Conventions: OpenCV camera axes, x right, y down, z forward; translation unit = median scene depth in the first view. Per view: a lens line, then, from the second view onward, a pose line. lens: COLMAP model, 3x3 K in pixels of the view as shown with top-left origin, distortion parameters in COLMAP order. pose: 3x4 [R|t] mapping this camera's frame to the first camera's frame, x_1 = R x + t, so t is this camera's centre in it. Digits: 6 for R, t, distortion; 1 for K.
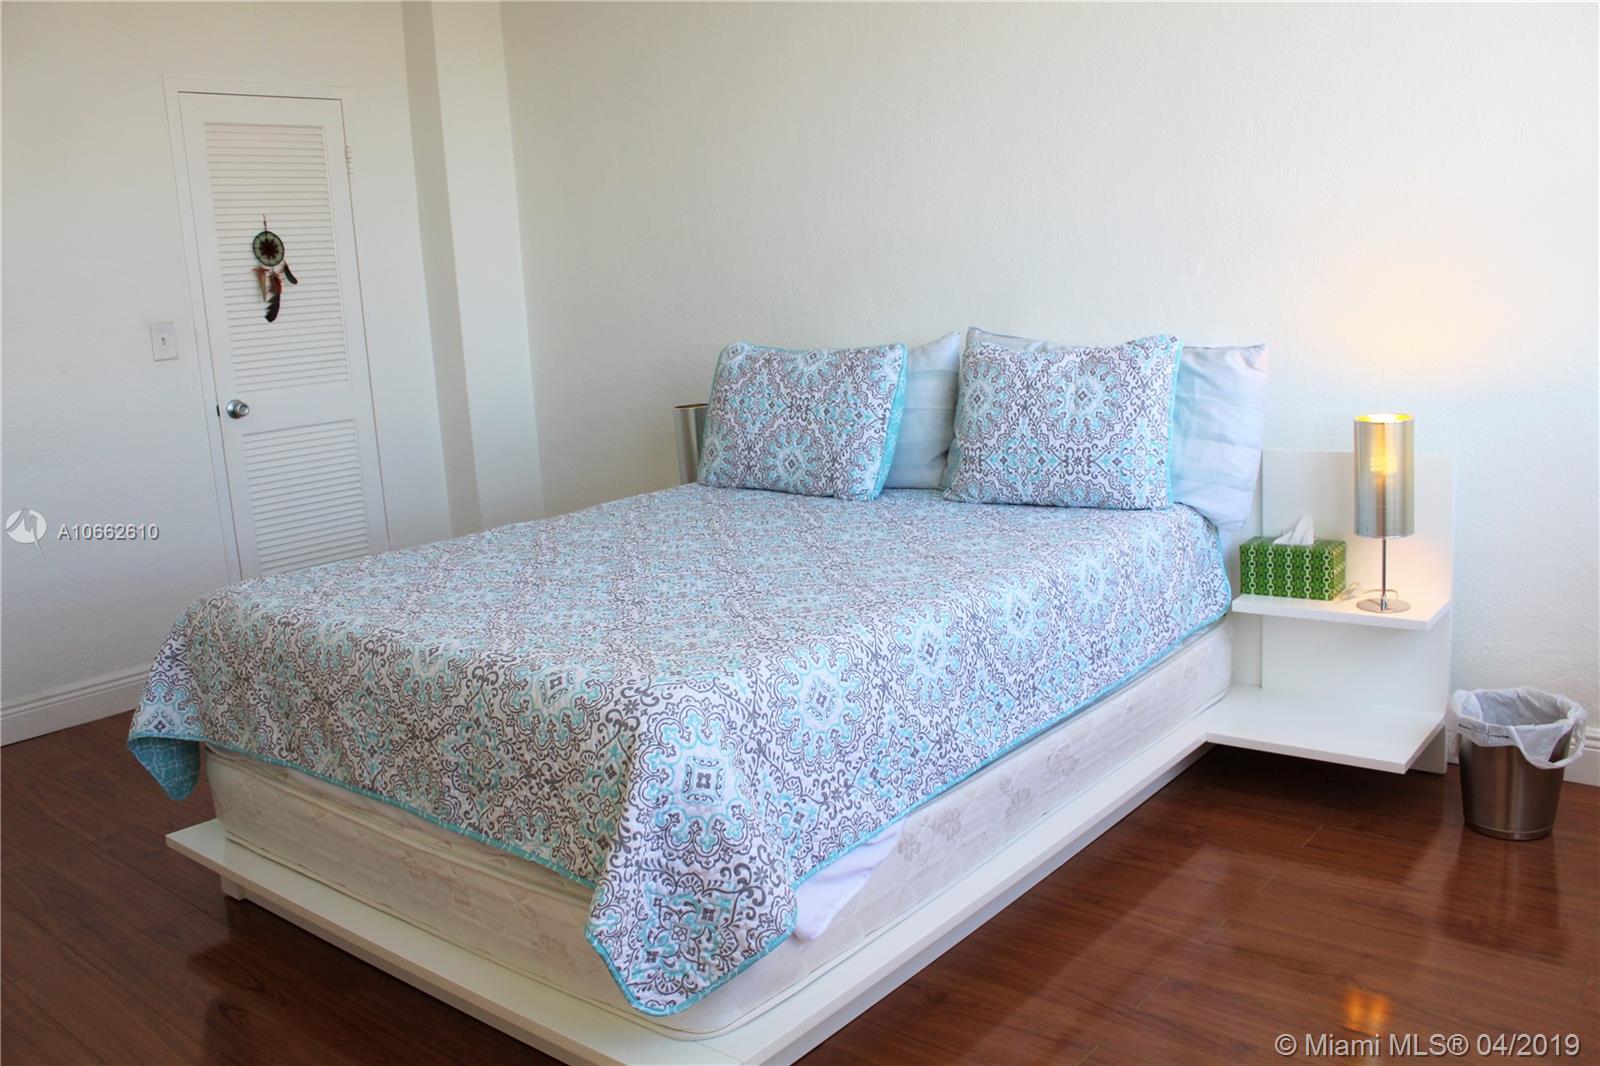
lens RADIAL K [[1342.9, 0, 799.8], [0, 1342.9, 530.1], [0, 0, 1]] dist [-0.136248, 0.101740]
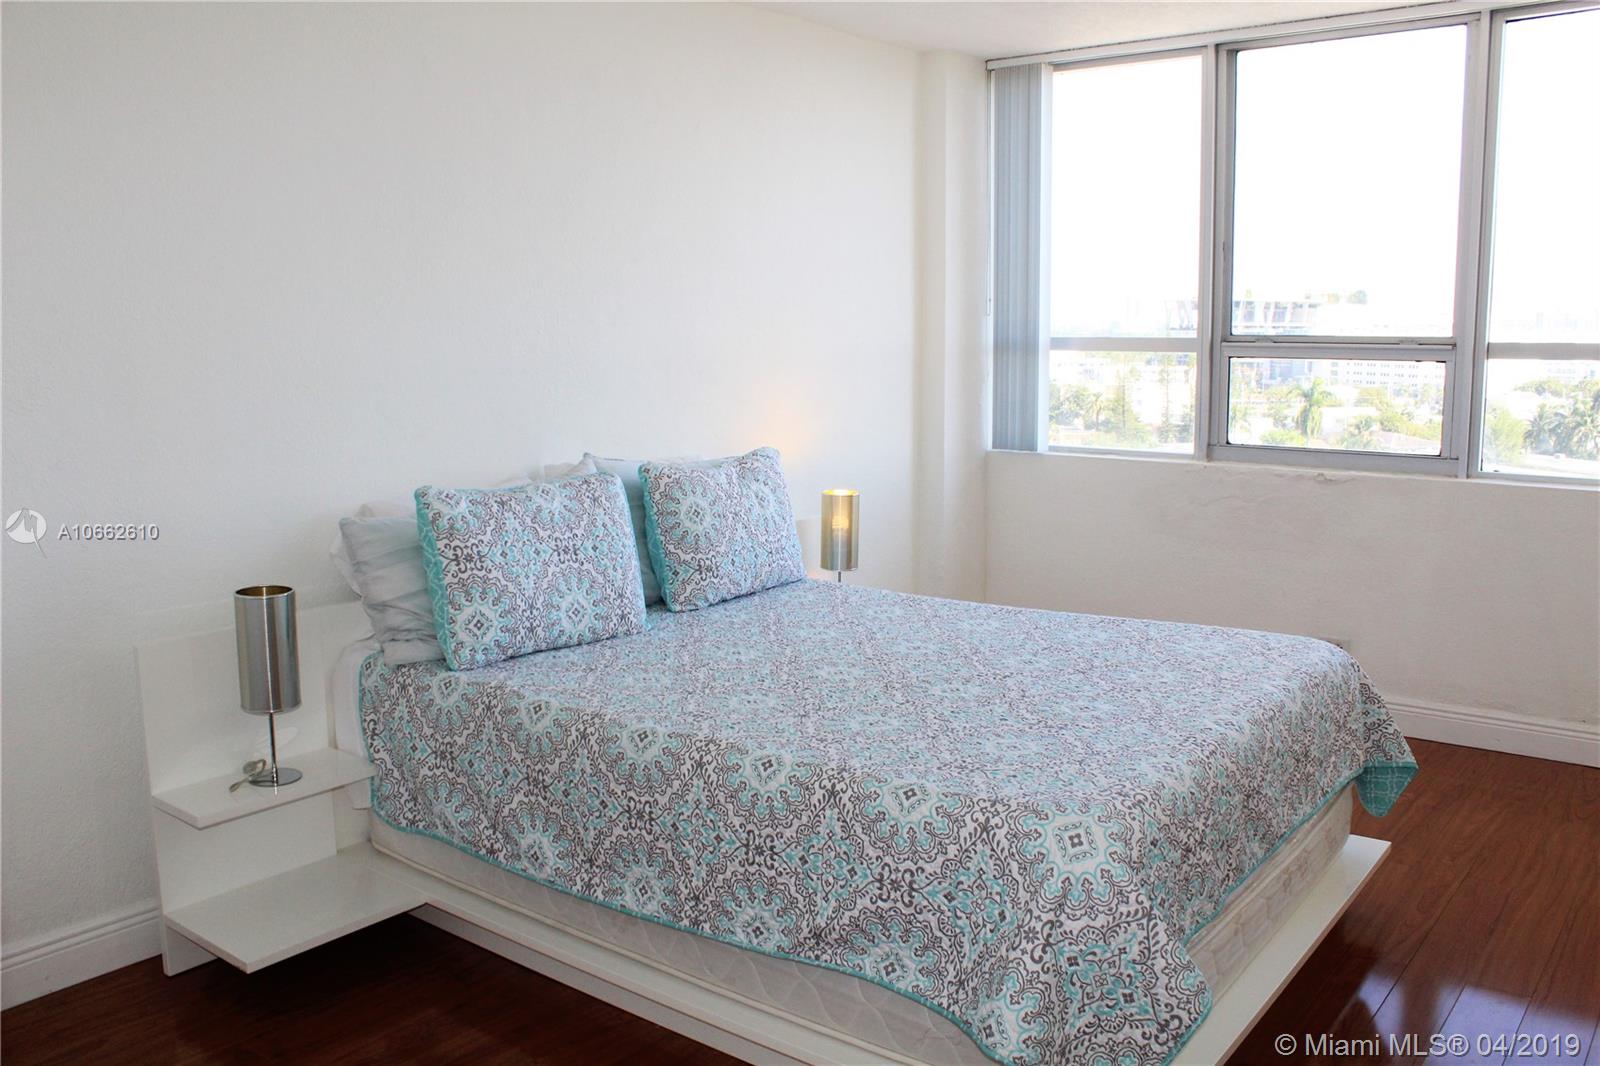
lens RADIAL K [[1342.9, 0, 807.4], [0, 1342.9, 524.3], [0, 0, 1]] dist [-0.136248, 0.101740]
pose [[-0.036111, -0.092622, 0.995046, -0.898297], [0.174602, 0.979796, 0.097539, -0.168033], [-0.983977, 0.177260, -0.019209, 0.865510]]
